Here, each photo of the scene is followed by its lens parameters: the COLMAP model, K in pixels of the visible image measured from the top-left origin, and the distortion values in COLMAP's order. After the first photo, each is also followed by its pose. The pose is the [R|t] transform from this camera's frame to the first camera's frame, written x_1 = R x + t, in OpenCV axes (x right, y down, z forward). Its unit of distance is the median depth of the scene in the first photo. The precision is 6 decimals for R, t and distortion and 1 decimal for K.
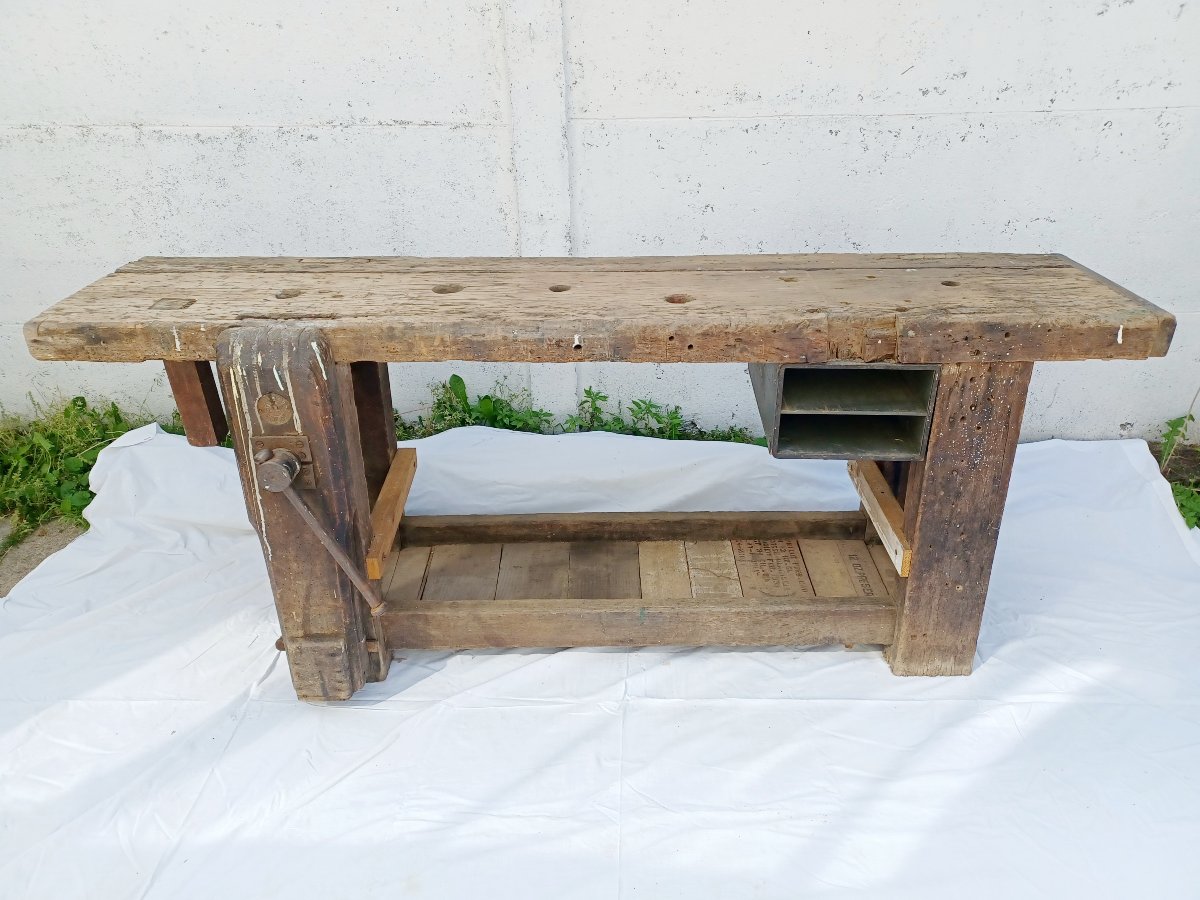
lens RADIAL K [[887.2, 0, 602.8], [0, 887.2, 436.3], [0, 0, 1]] dist [0.097302, -0.114438]
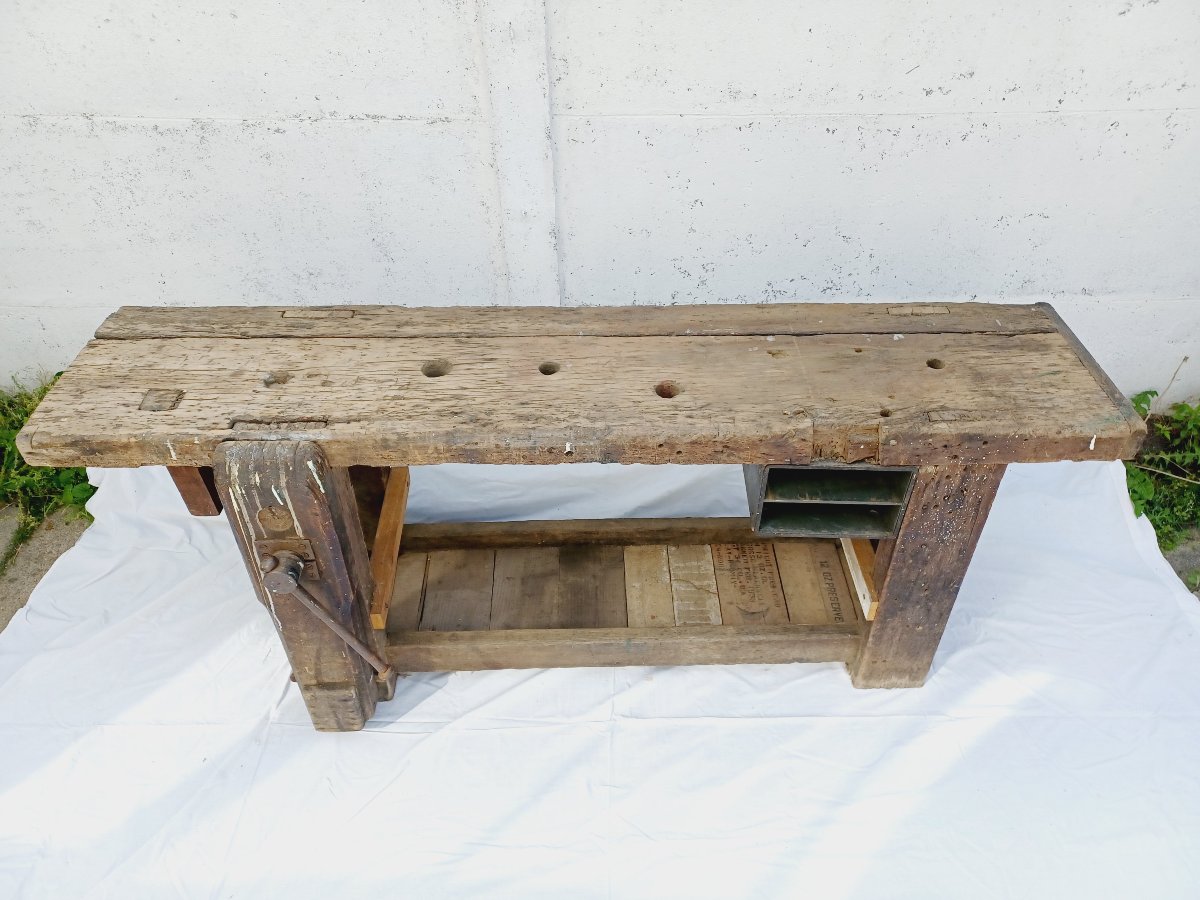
lens RADIAL K [[870.4, 0, 602.2], [0, 870.4, 435.8], [0, 0, 1]] dist [0.090620, -0.098344]
pose [[0.999695, -0.005146, 0.024155, -0.012024], [-0.000646, 0.972264, 0.233885, -0.299682], [-0.024689, -0.233829, 0.971964, 0.024746]]
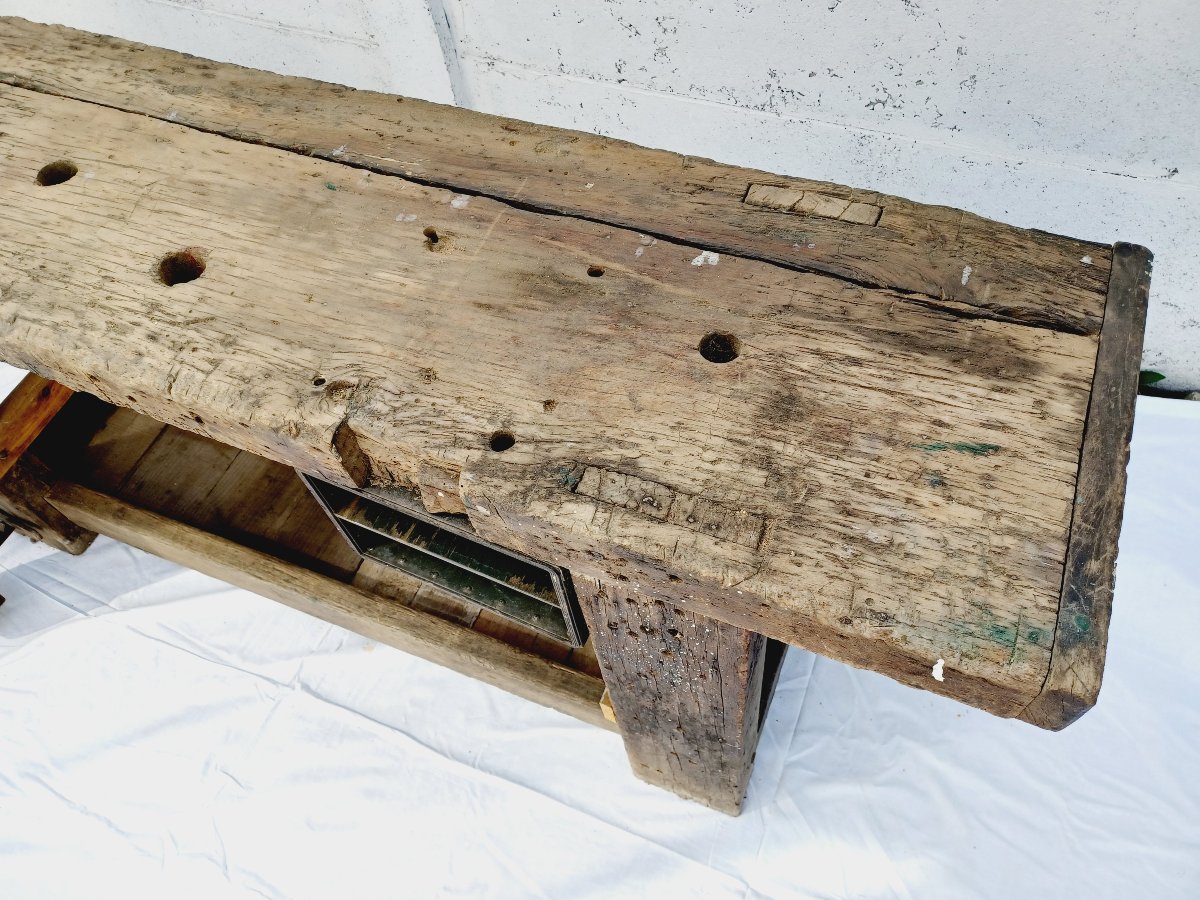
lens RADIAL K [[884.1, 0, 595.7], [0, 884.1, 438.6], [0, 0, 1]] dist [0.040108, 0.001003]
pose [[0.916903, 0.281295, -0.283128, 0.432718], [-0.100365, 0.849113, 0.518588, -0.325992], [0.386284, -0.447079, 0.806787, 0.561360]]
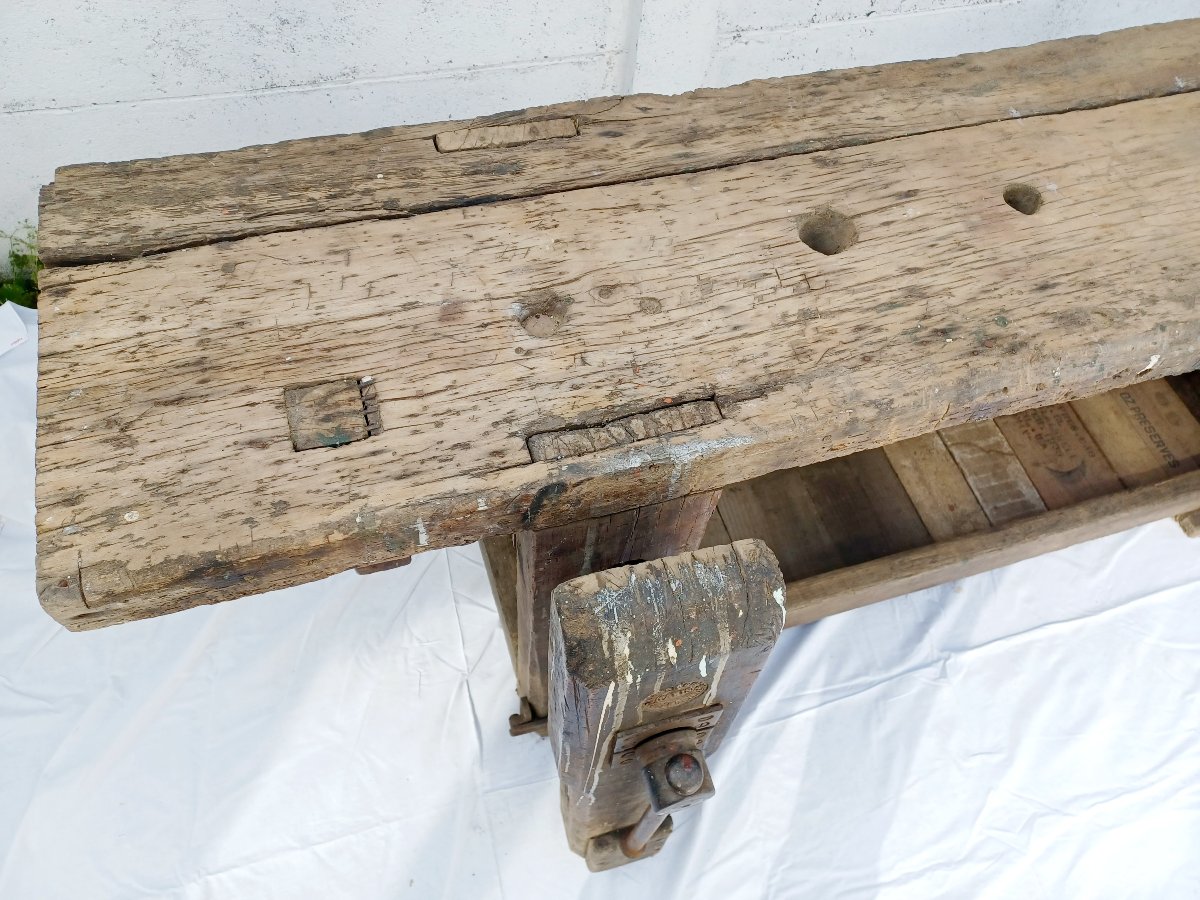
lens RADIAL K [[876.3, 0, 606.1], [0, 876.3, 437.2], [0, 0, 1]] dist [0.084474, -0.112389]
pose [[0.950052, -0.208167, 0.232526, -0.402377], [0.051679, 0.839699, 0.540587, -0.319732], [-0.307784, -0.501569, 0.808516, 0.541719]]
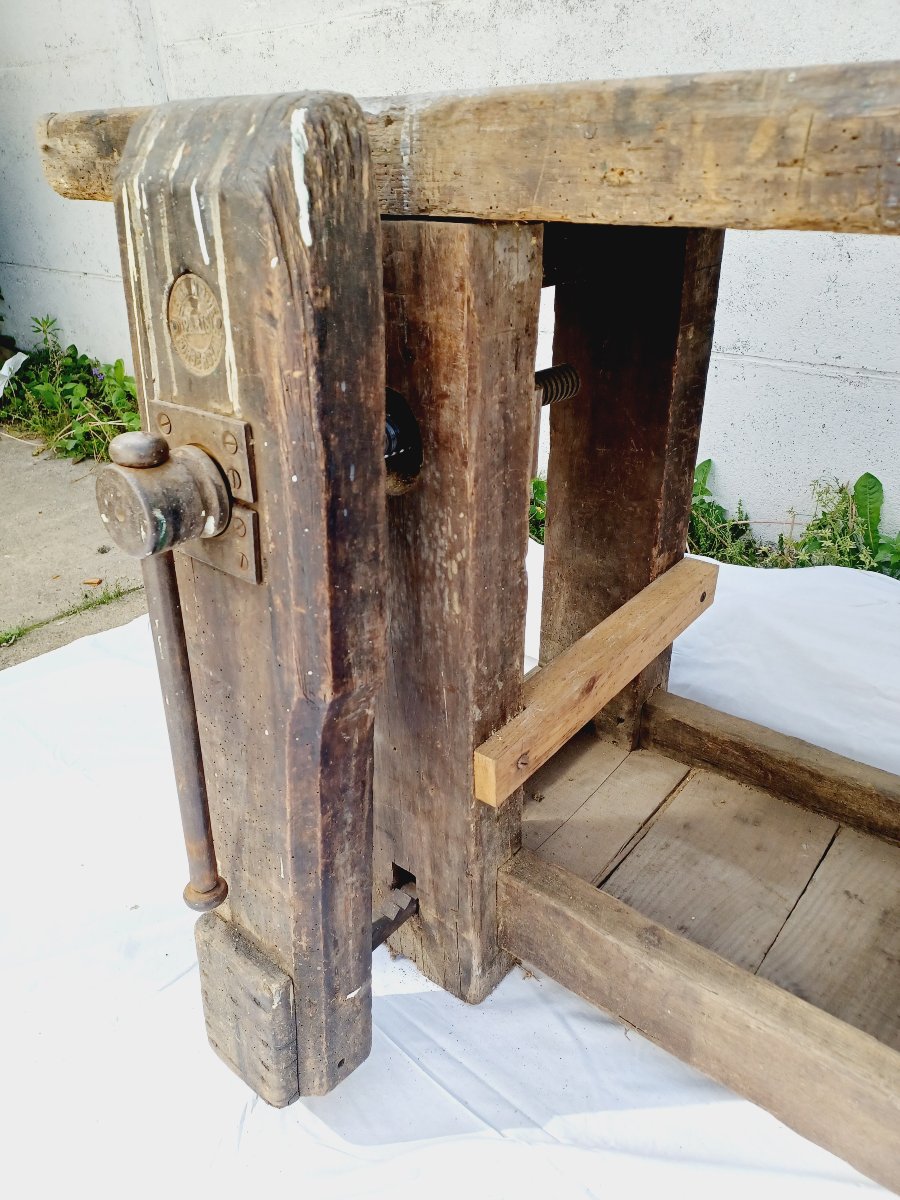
lens RADIAL K [[884.1, 0, 451.0], [0, 884.1, 605.1], [0, 0, 1]] dist [0.040108, 0.001003]
pose [[0.771622, 0.287116, -0.567594, -0.049247], [-0.276471, 0.955020, 0.107243, 0.025577], [0.572855, 0.074172, 0.816294, 0.609536]]
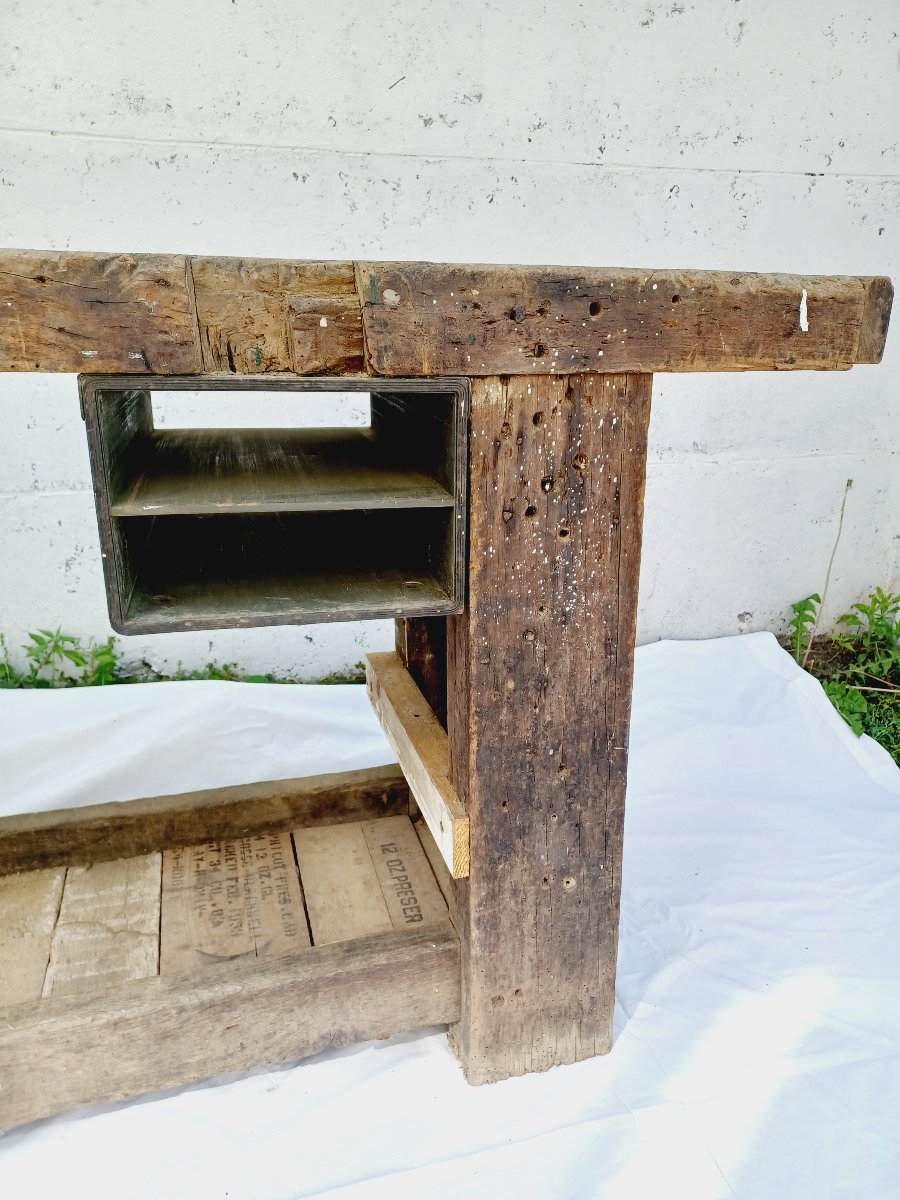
lens RADIAL K [[876.3, 0, 456.4], [0, 876.3, 604.4], [0, 0, 1]] dist [0.084474, -0.112389]
pose [[0.958716, -0.069773, 0.275674, 0.207886], [0.110054, 0.984926, -0.133450, 0.073600], [-0.262207, 0.158280, 0.951943, 0.516159]]
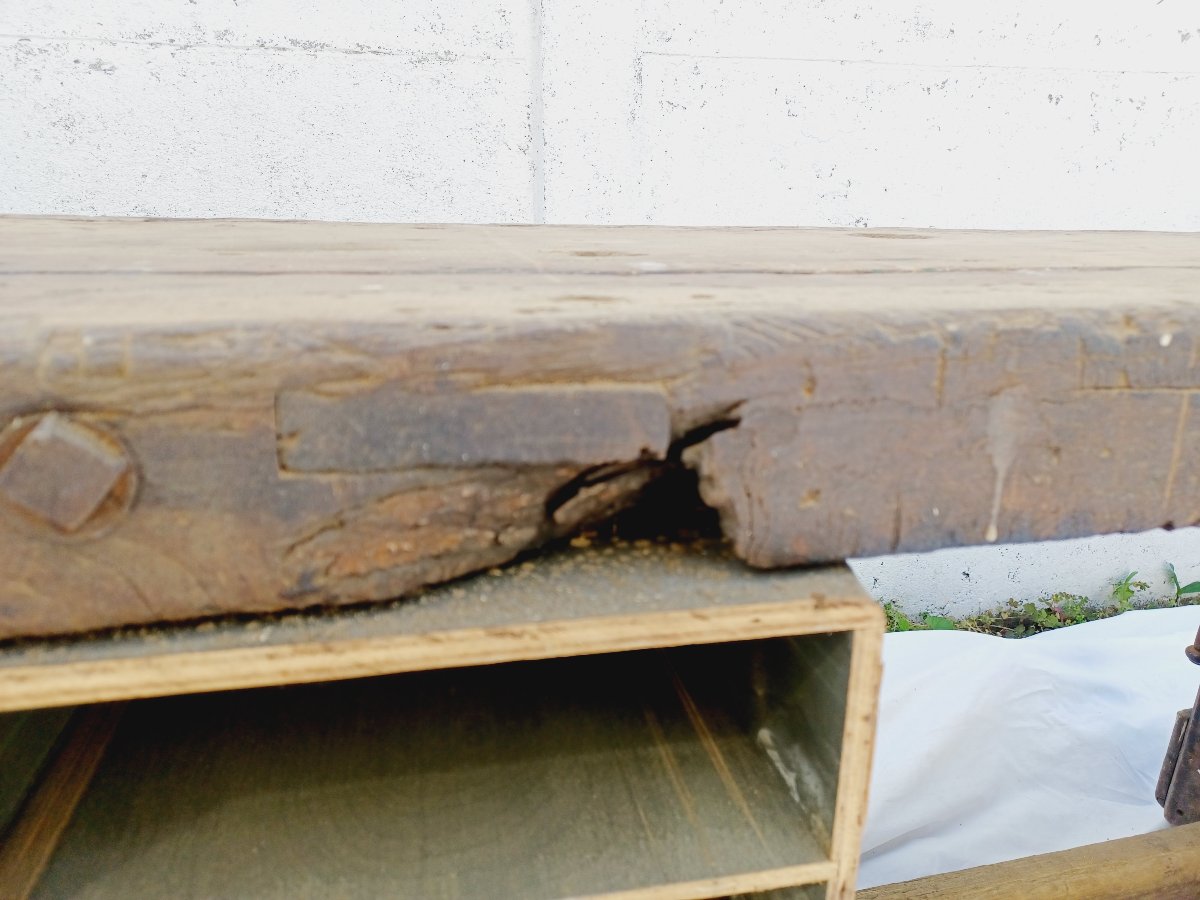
lens RADIAL K [[884.1, 0, 595.7], [0, 884.1, 438.6], [0, 0, 1]] dist [0.040108, 0.001003]
pose [[0.964394, -0.054924, 0.258703, -0.261865], [0.101609, 0.980069, -0.170704, -0.050434], [-0.244171, 0.190913, 0.950754, 0.673420]]
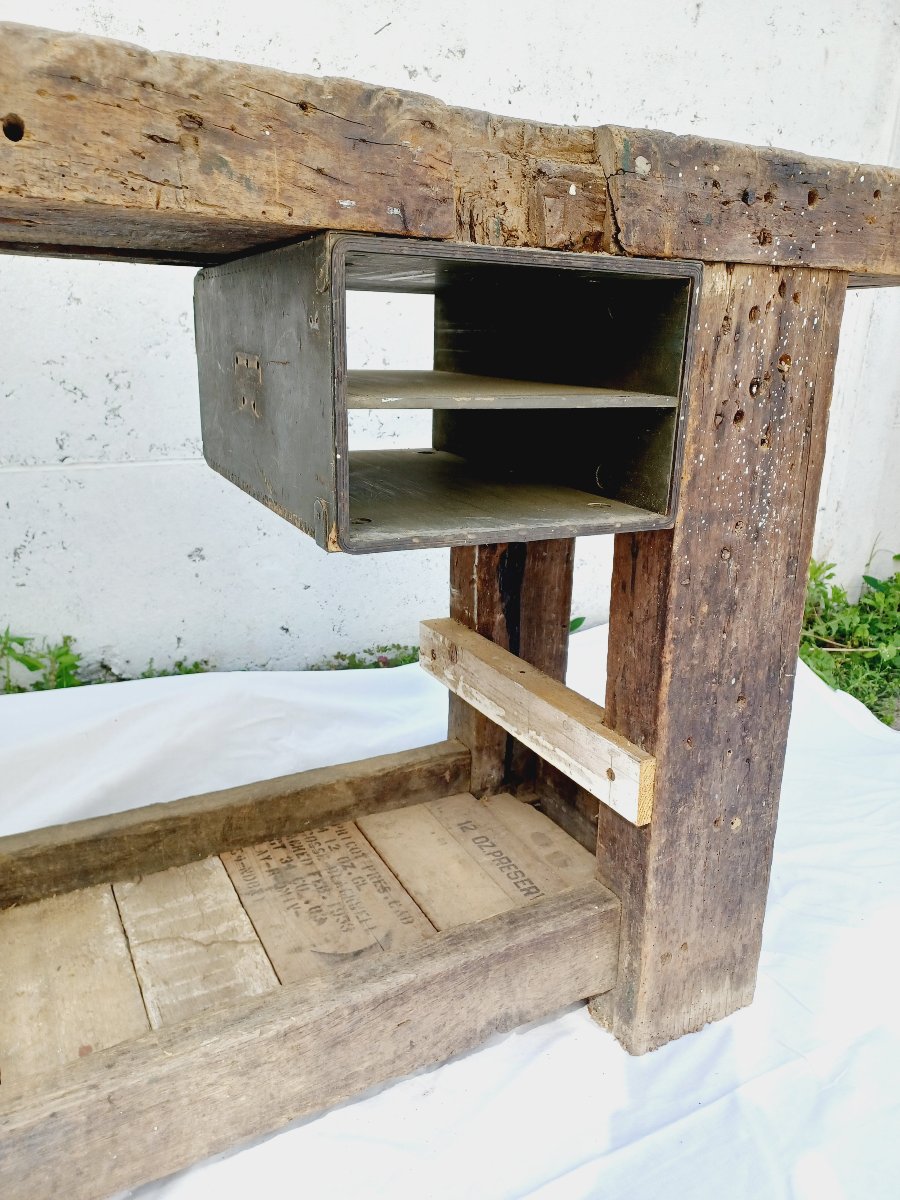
lens RADIAL K [[876.3, 0, 456.4], [0, 876.3, 604.4], [0, 0, 1]] dist [0.084474, -0.112389]
pose [[0.878558, -0.108976, 0.465038, 0.063043], [0.189035, 0.973459, -0.129011, 0.086653], [-0.438636, 0.201252, 0.875840, 0.618140]]
